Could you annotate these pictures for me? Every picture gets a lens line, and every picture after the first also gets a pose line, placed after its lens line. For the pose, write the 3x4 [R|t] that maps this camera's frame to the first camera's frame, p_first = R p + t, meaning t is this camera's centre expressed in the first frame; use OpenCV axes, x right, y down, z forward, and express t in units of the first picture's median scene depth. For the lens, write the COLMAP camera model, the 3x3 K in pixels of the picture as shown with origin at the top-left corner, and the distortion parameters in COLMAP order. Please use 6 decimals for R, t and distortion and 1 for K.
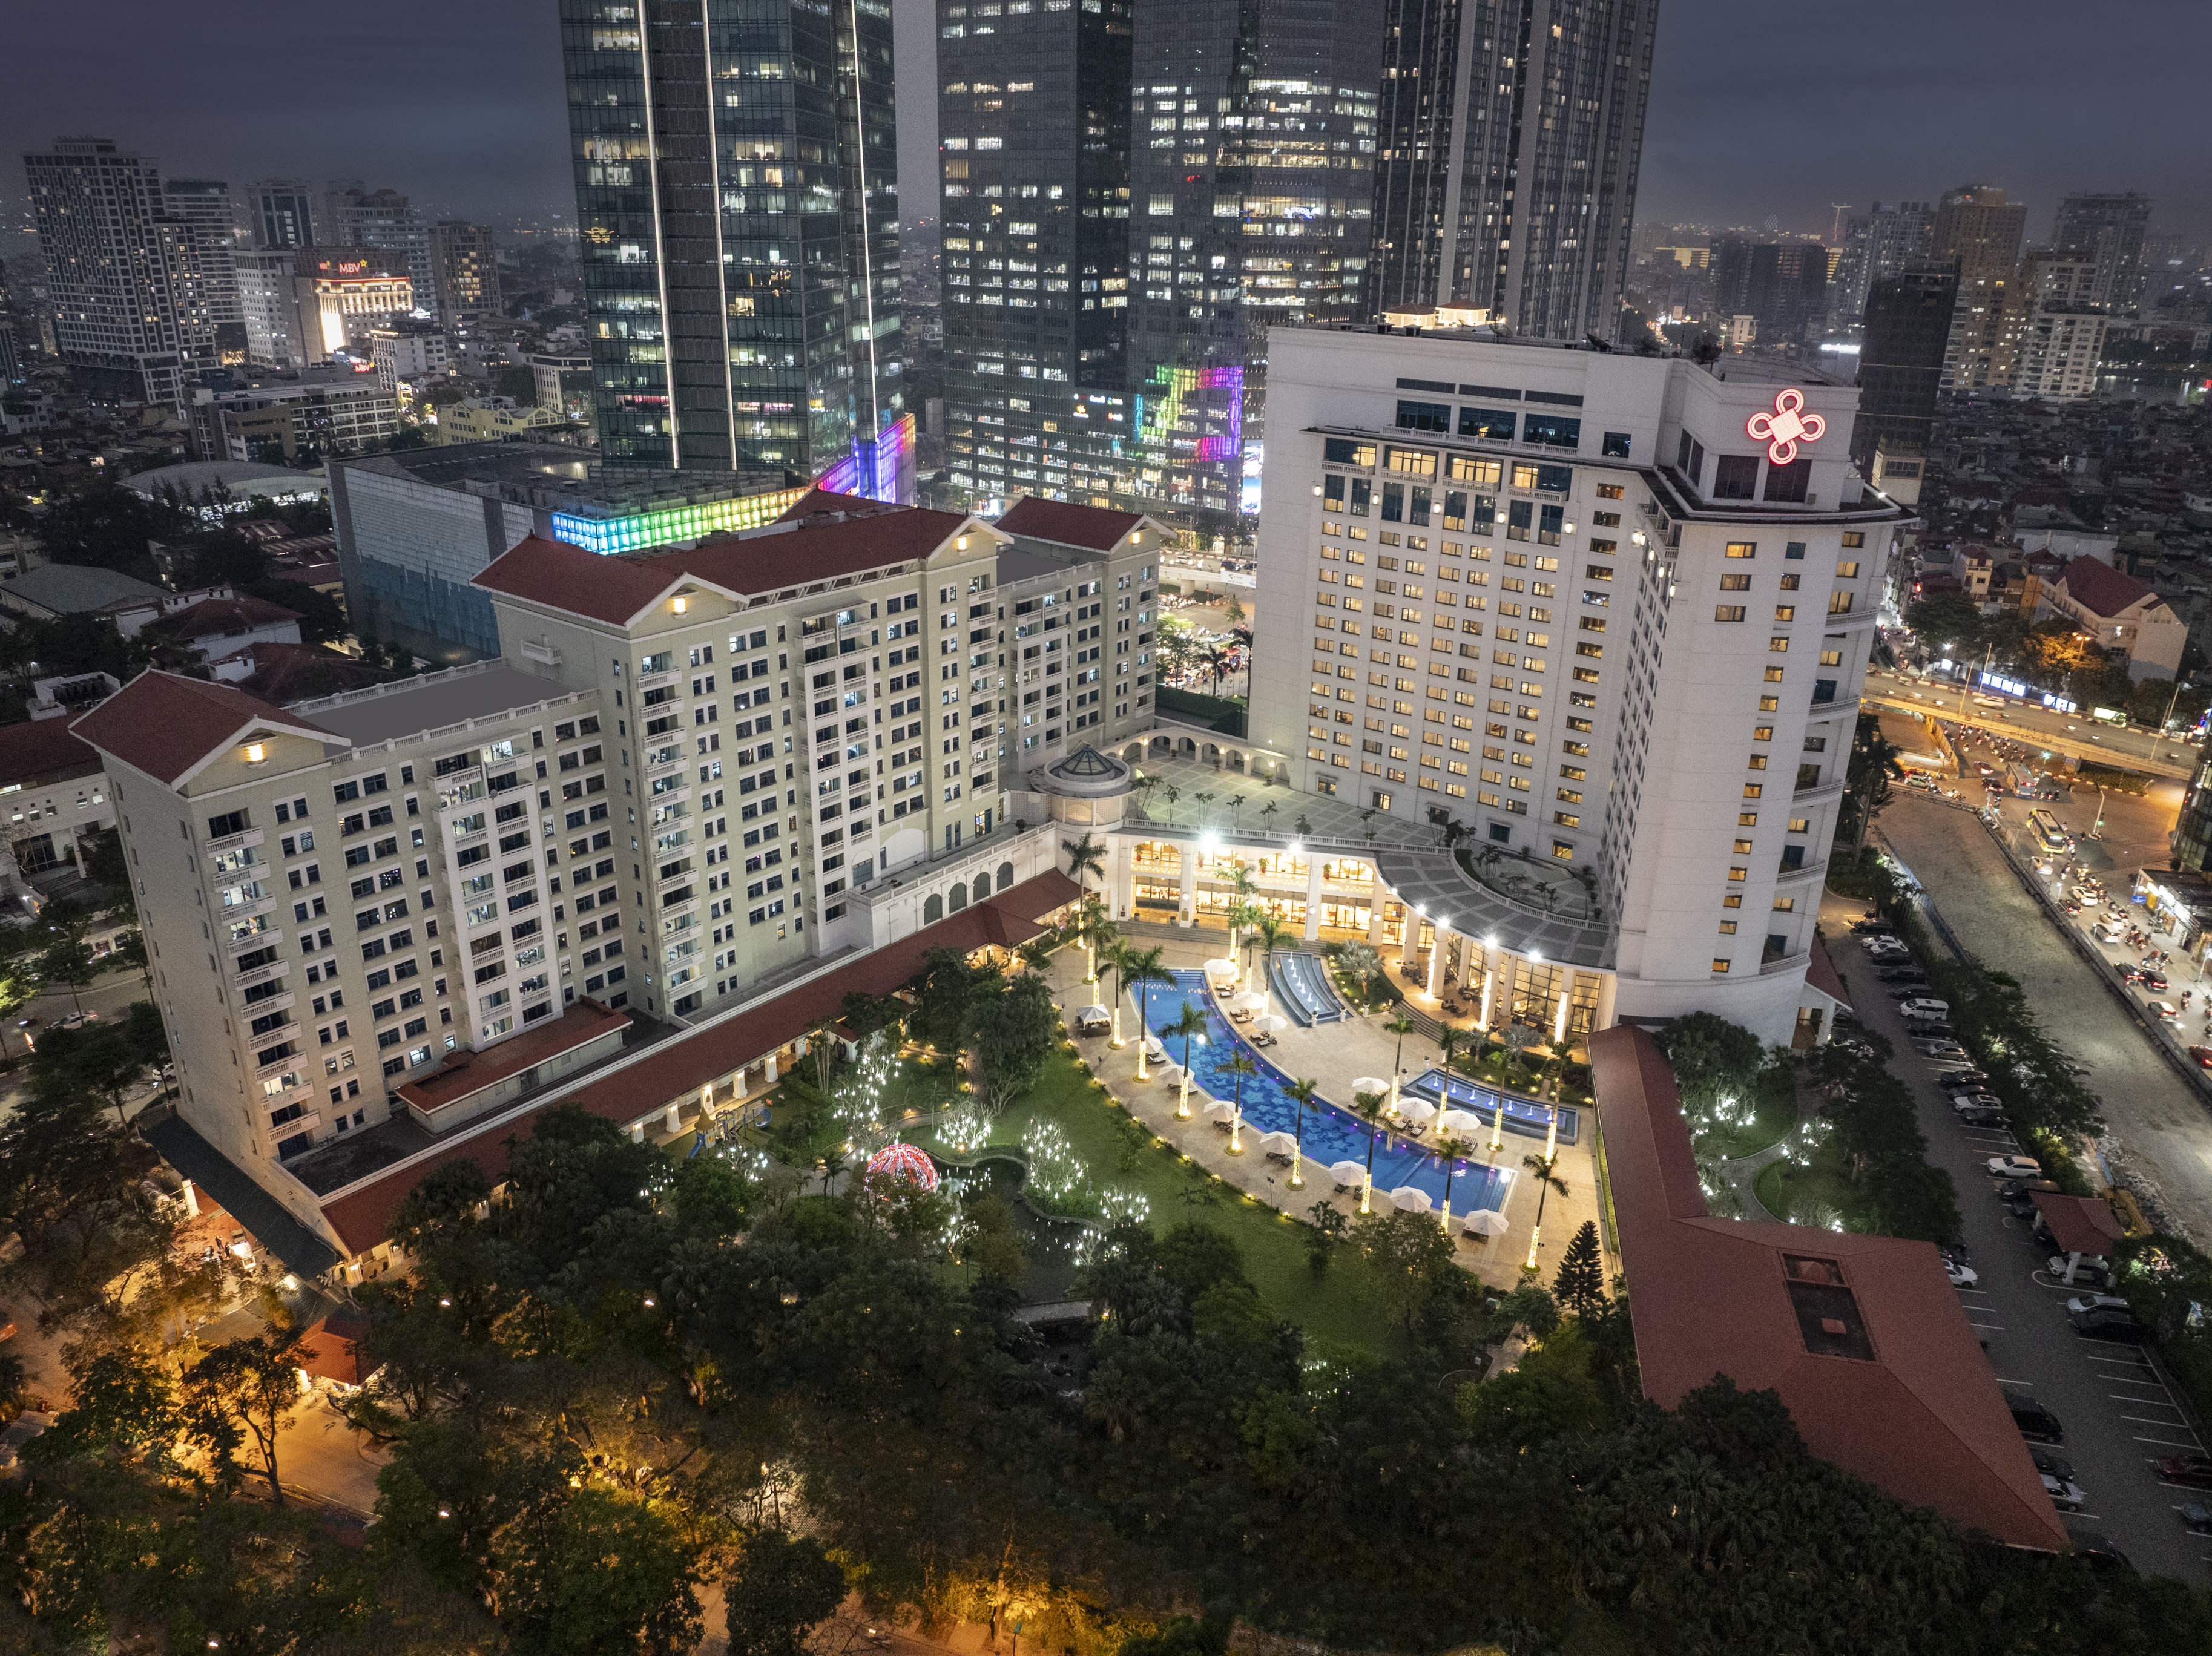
lens RADIAL K [[1564.4, 0, 1104.2], [0, 1564.4, 822.7], [0, 0, 1]] dist [-0.032211, -0.004706]
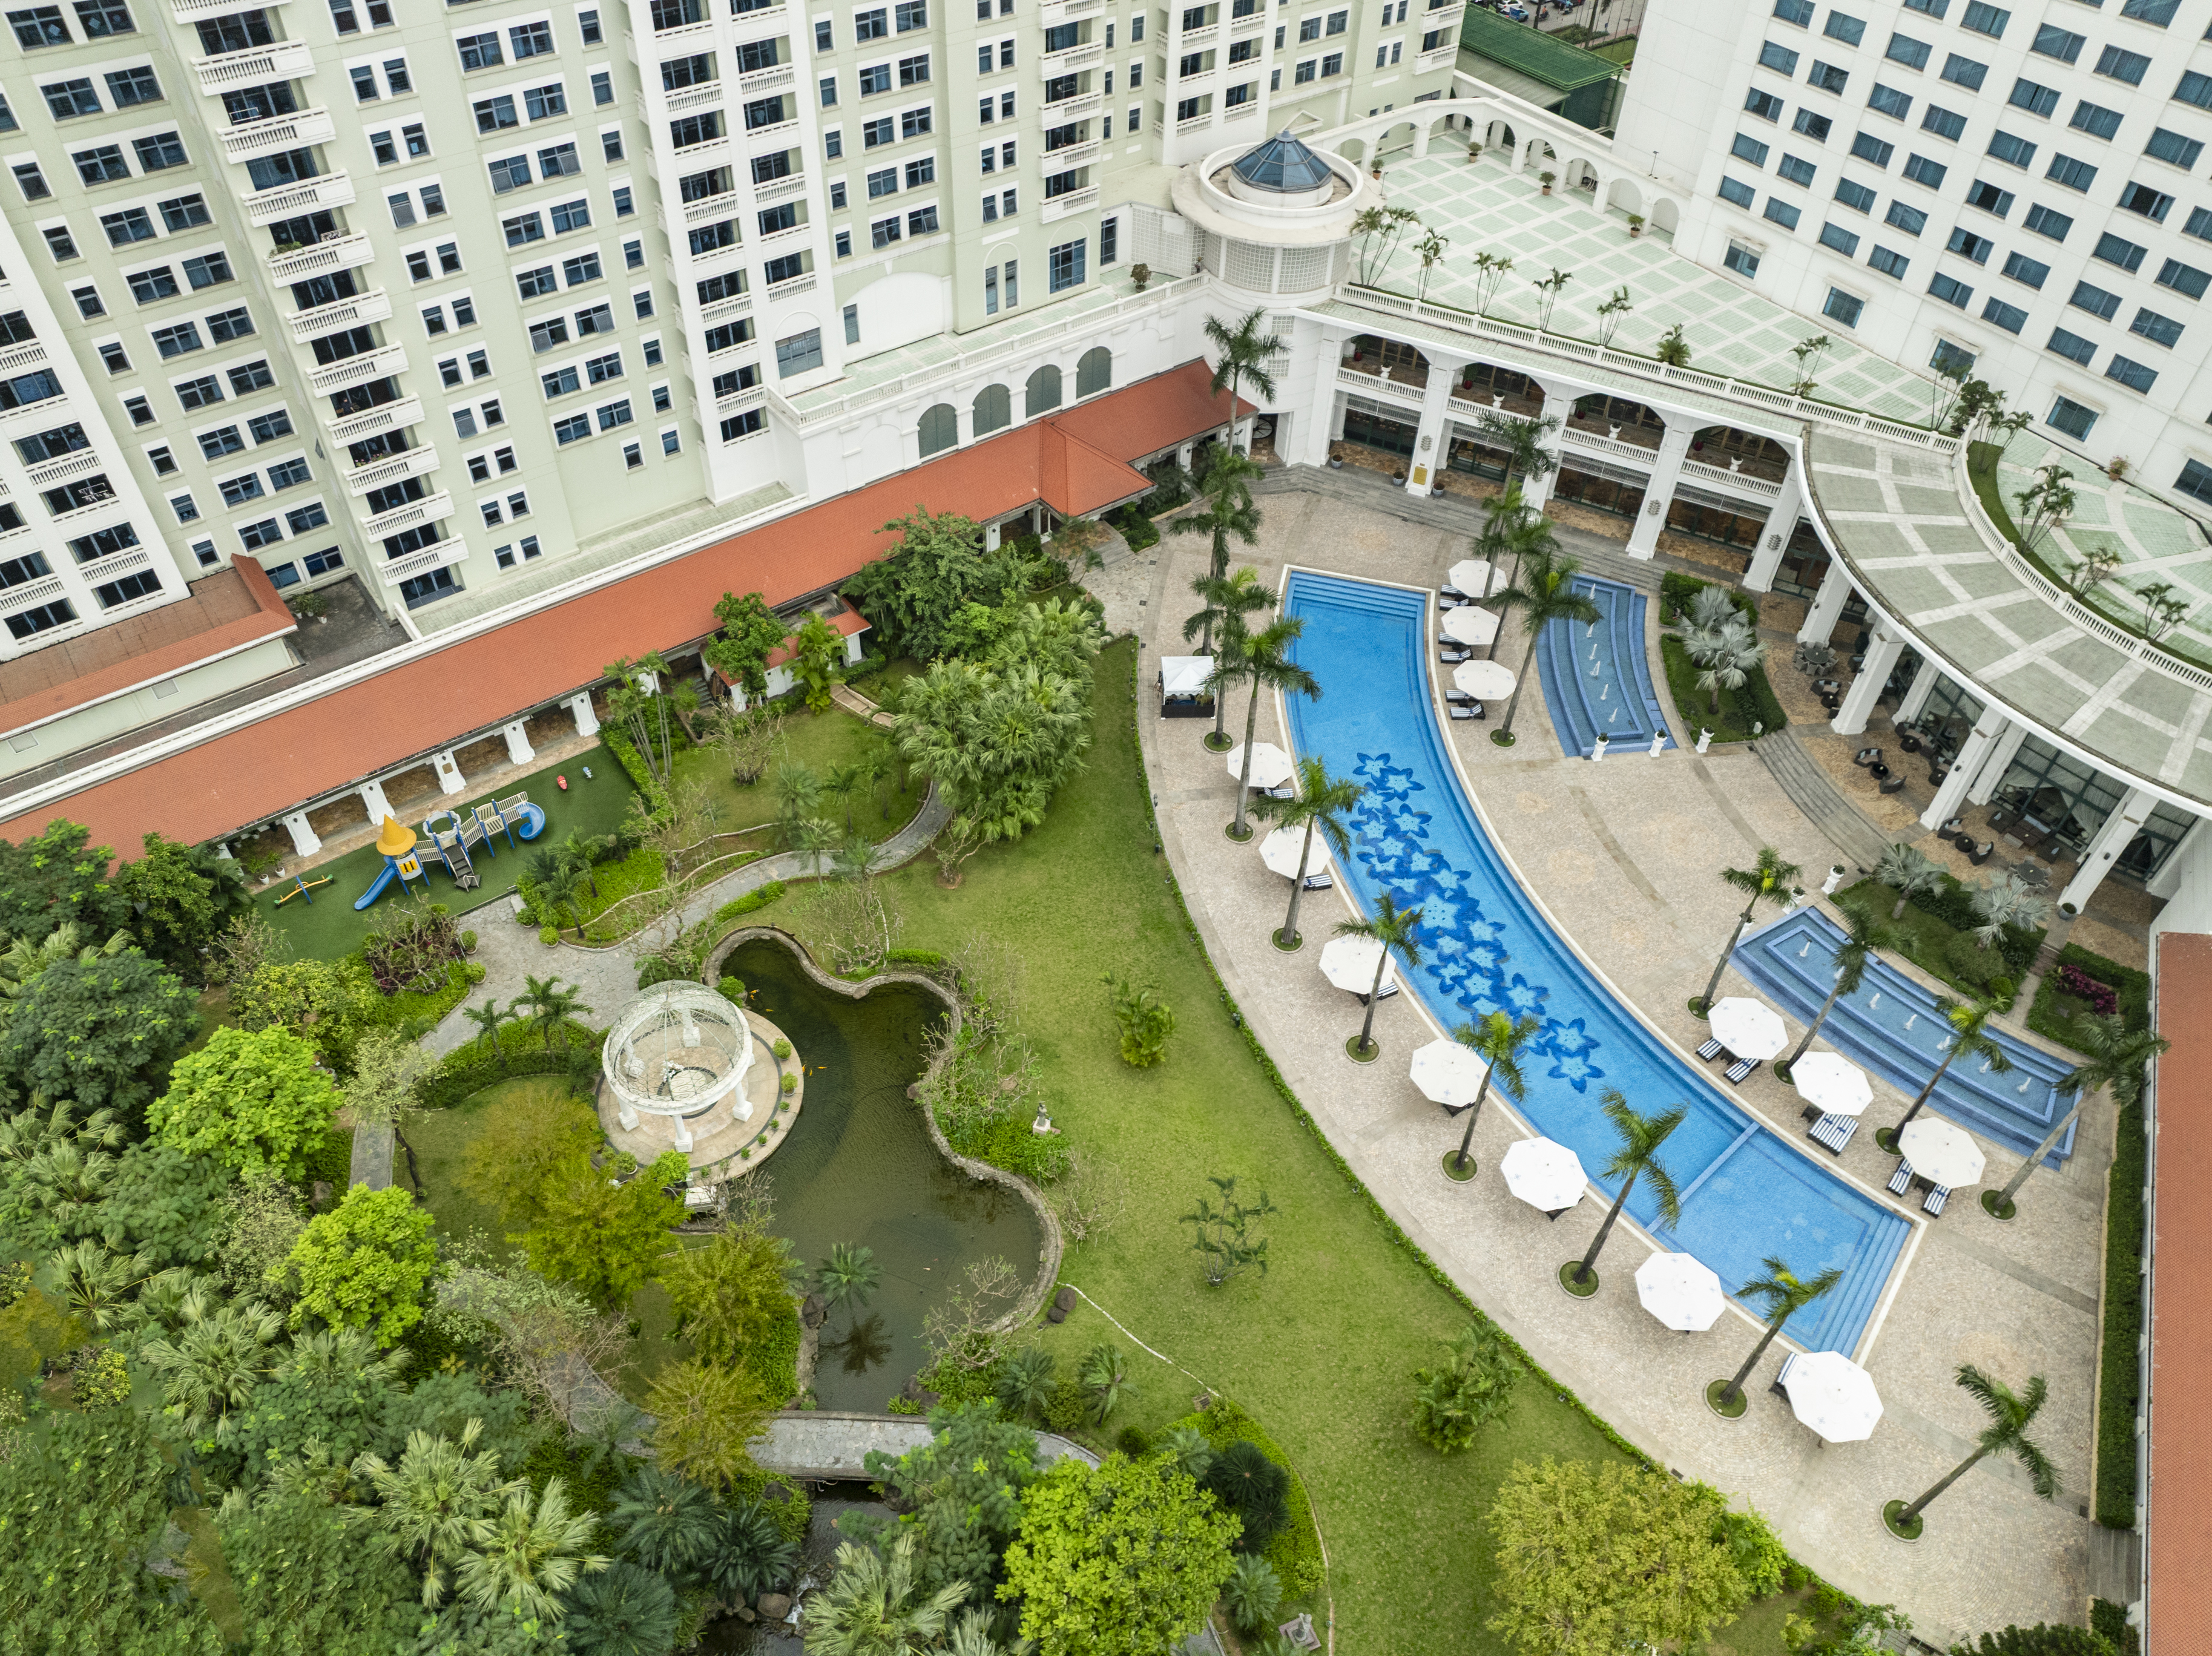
lens RADIAL K [[1564.4, 0, 1116.4], [0, 1564.4, 818.0], [0, 0, 1]] dist [-0.032211, -0.004706]
pose [[0.970311, 0.181301, -0.160080, 0.063158], [-0.100071, 0.903513, 0.416714, -0.055885], [0.220185, -0.388323, 0.894832, 0.473007]]
